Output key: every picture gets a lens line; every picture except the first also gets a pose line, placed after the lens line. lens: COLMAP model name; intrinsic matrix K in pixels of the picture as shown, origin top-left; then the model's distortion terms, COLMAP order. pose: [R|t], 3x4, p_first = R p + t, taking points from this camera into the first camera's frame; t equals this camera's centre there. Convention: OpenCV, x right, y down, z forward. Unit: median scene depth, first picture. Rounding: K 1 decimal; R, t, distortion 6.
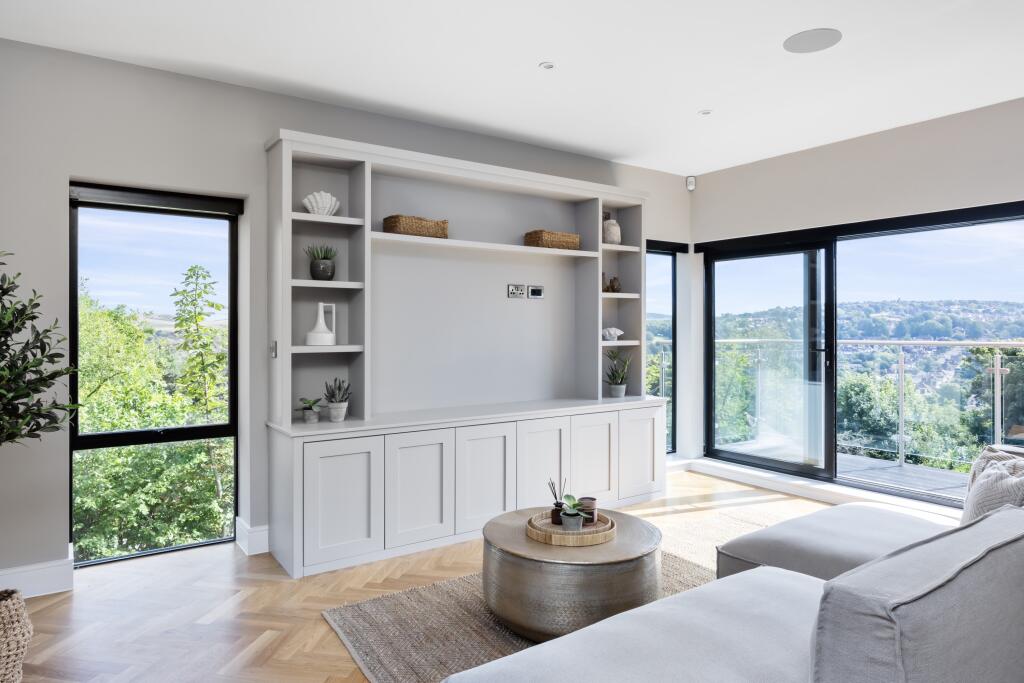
lens RADIAL K [[642.3, 0, 512.0], [0, 642.3, 341.5], [0, 0, 1]] dist [-0.026278, 0.000897]
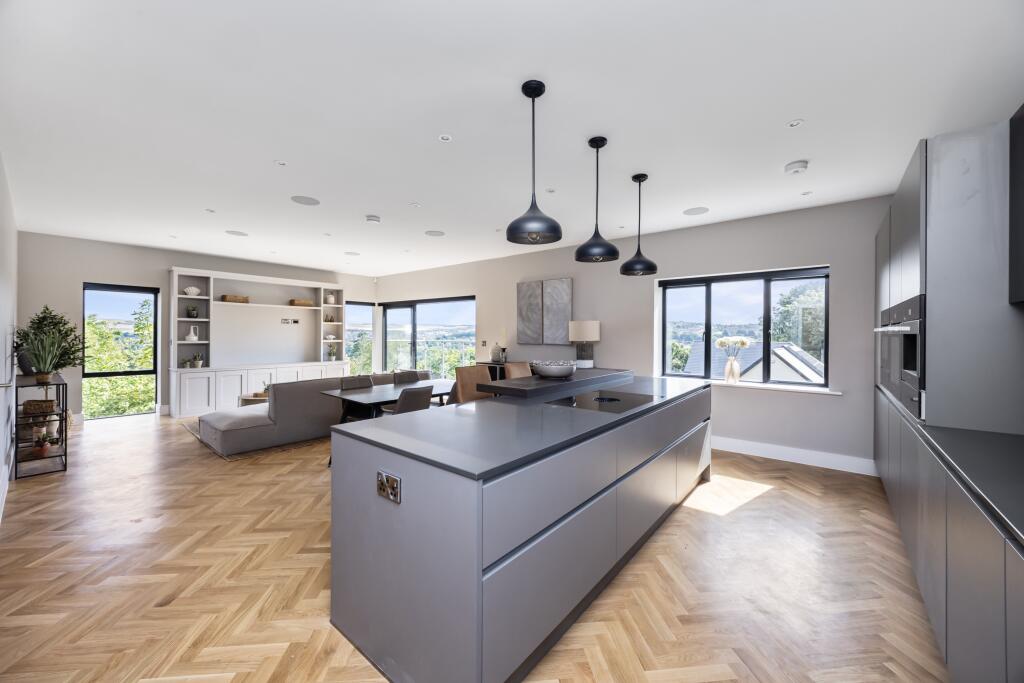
lens RADIAL K [[390.5, 0, 512.0], [0, 390.5, 341.5], [0, 0, 1]] dist [-0.001627, -0.000485]
pose [[0.962583, 0.004948, 0.270942, 0.568676], [-0.004572, 0.999988, -0.002019, 0.005940], [-0.270948, 0.000704, 0.962594, -0.995759]]
